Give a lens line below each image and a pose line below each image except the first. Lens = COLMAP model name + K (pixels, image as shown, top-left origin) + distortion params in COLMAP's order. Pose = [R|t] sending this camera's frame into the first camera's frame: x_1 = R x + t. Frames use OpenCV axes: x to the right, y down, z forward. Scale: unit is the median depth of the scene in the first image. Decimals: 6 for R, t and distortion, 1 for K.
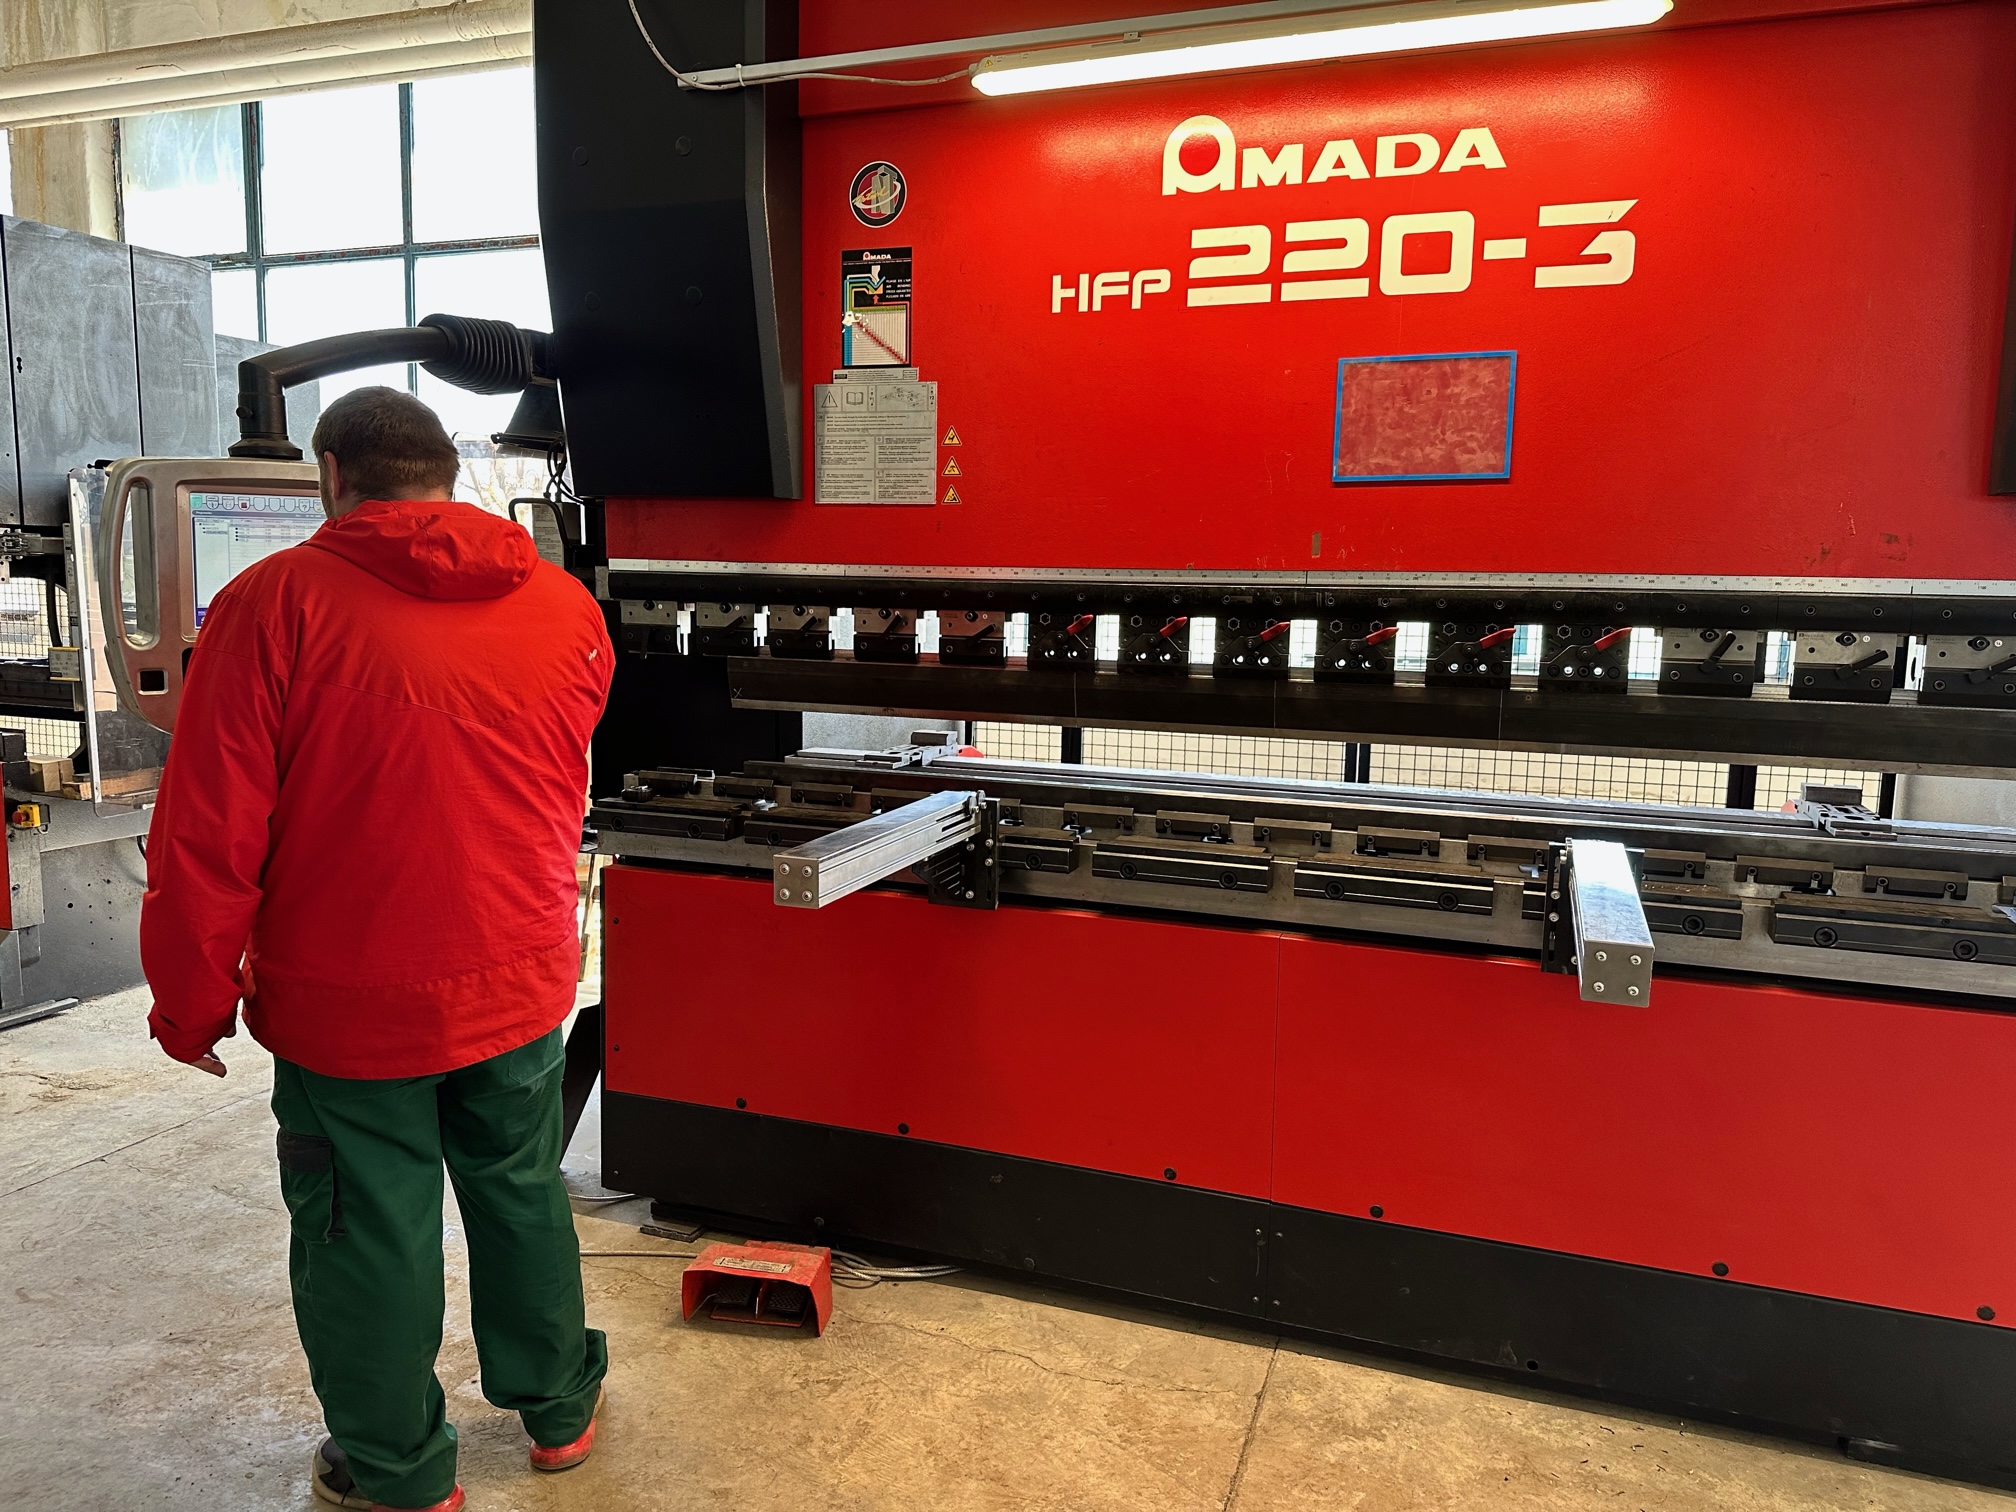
lens RADIAL K [[1429.0, 0, 1007.7], [0, 1429.0, 762.9], [0, 0, 1]] dist [0.043246, -0.047956]
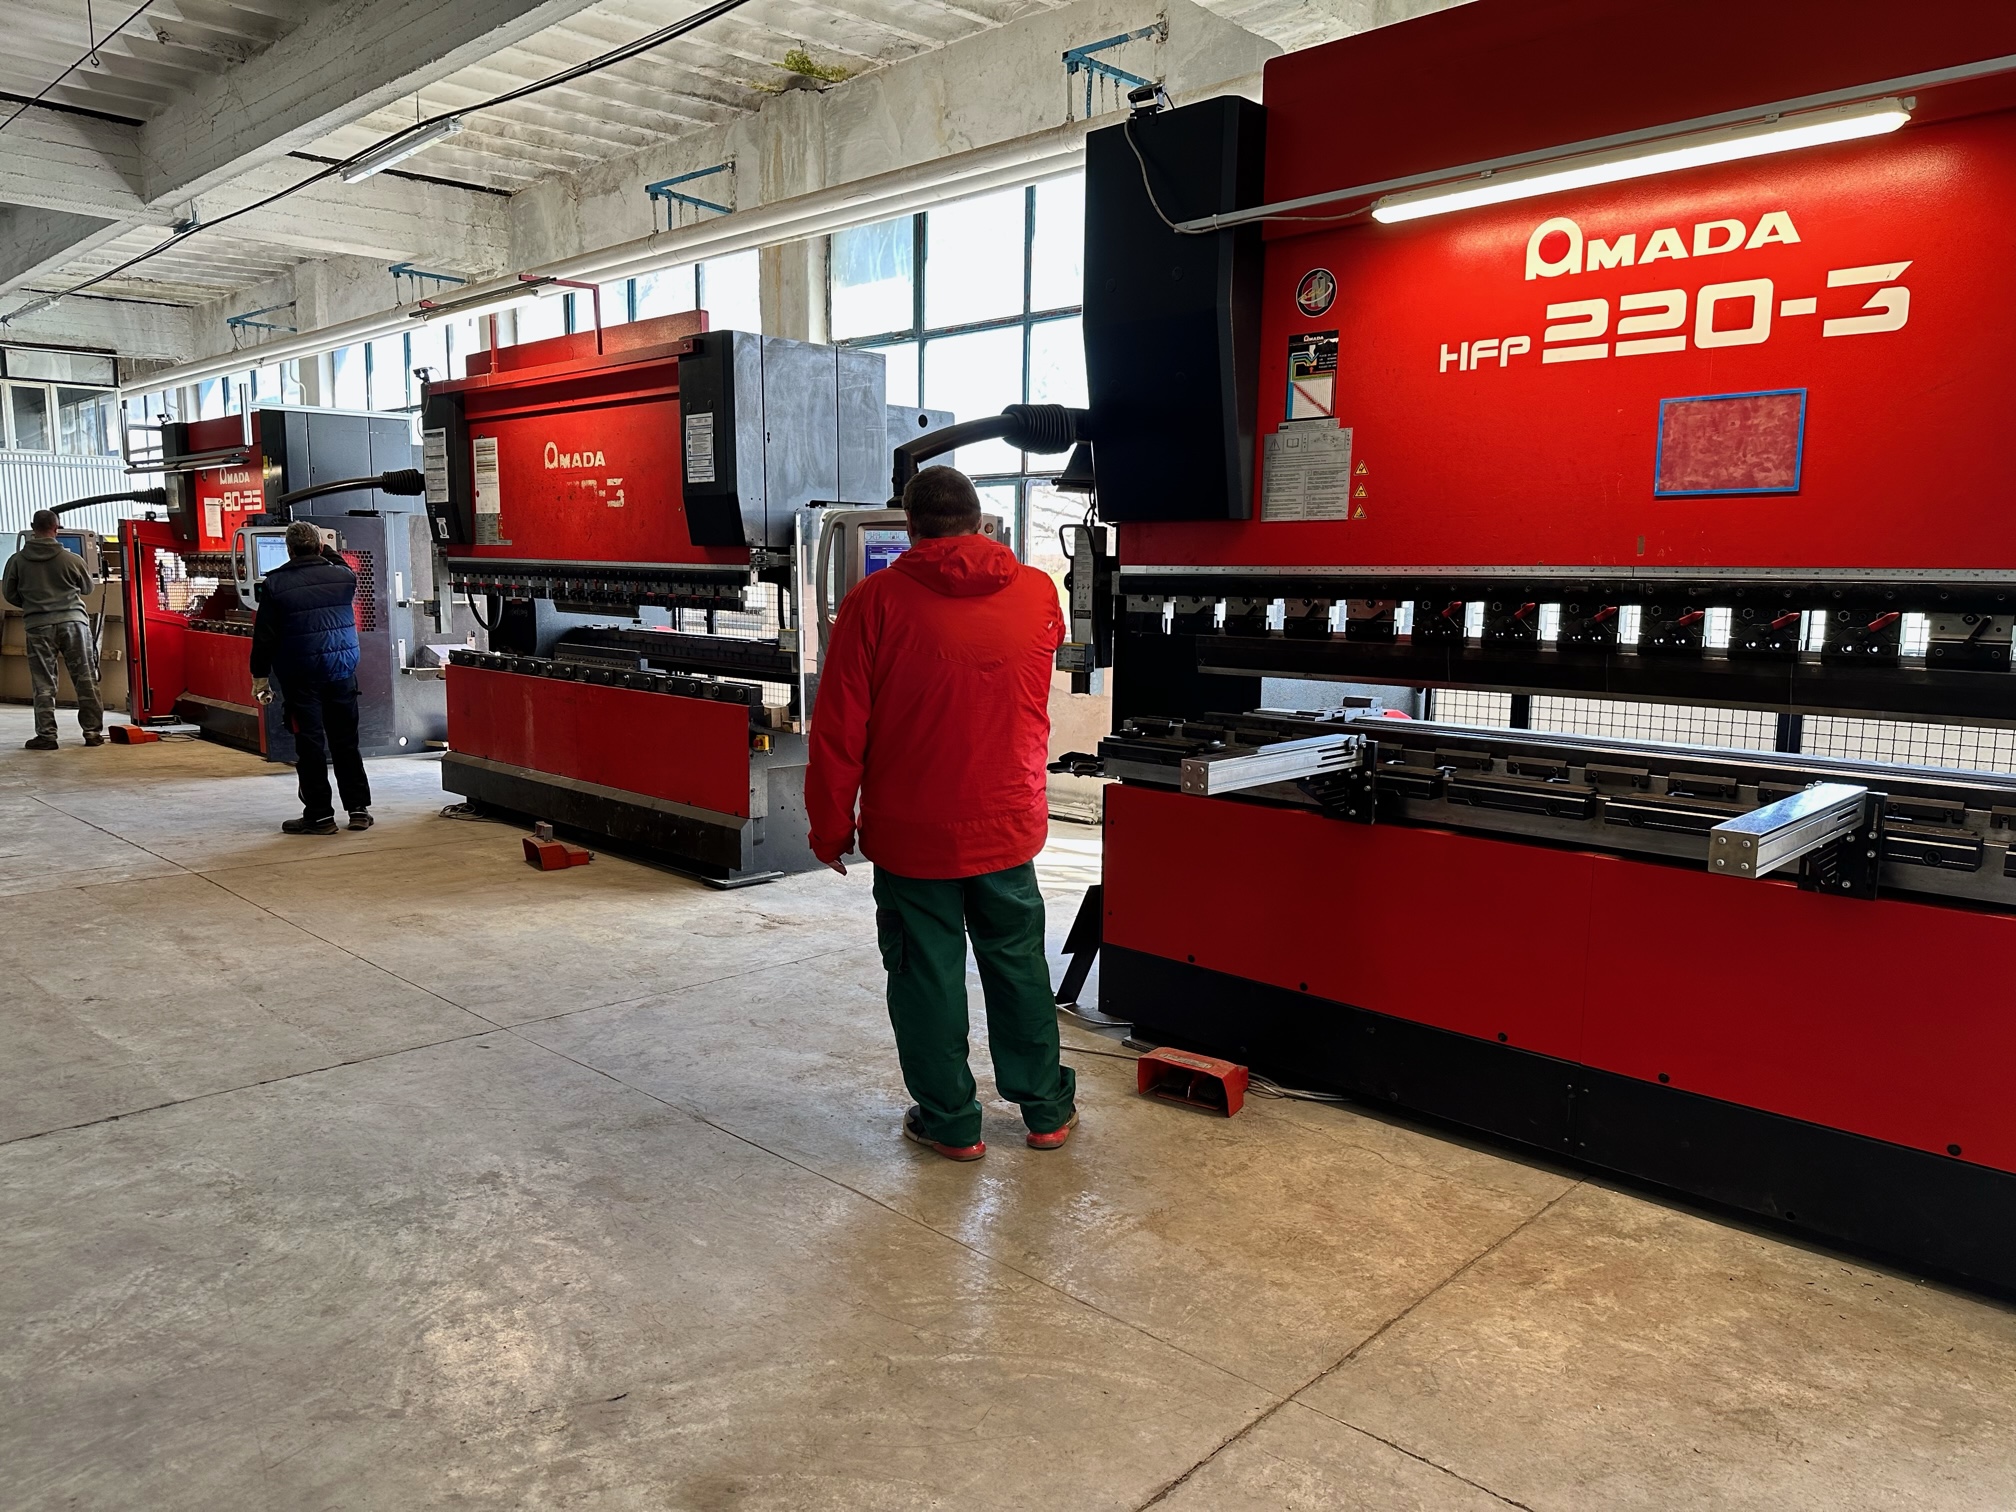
lens RADIAL K [[1429.0, 0, 1005.5], [0, 1429.0, 763.1], [0, 0, 1]] dist [0.043246, -0.047956]
pose [[0.914445, 0.043729, -0.402342, 0.214271], [-0.042572, 0.999023, 0.011822, 0.044557], [0.402466, 0.006318, 0.915413, -0.366461]]
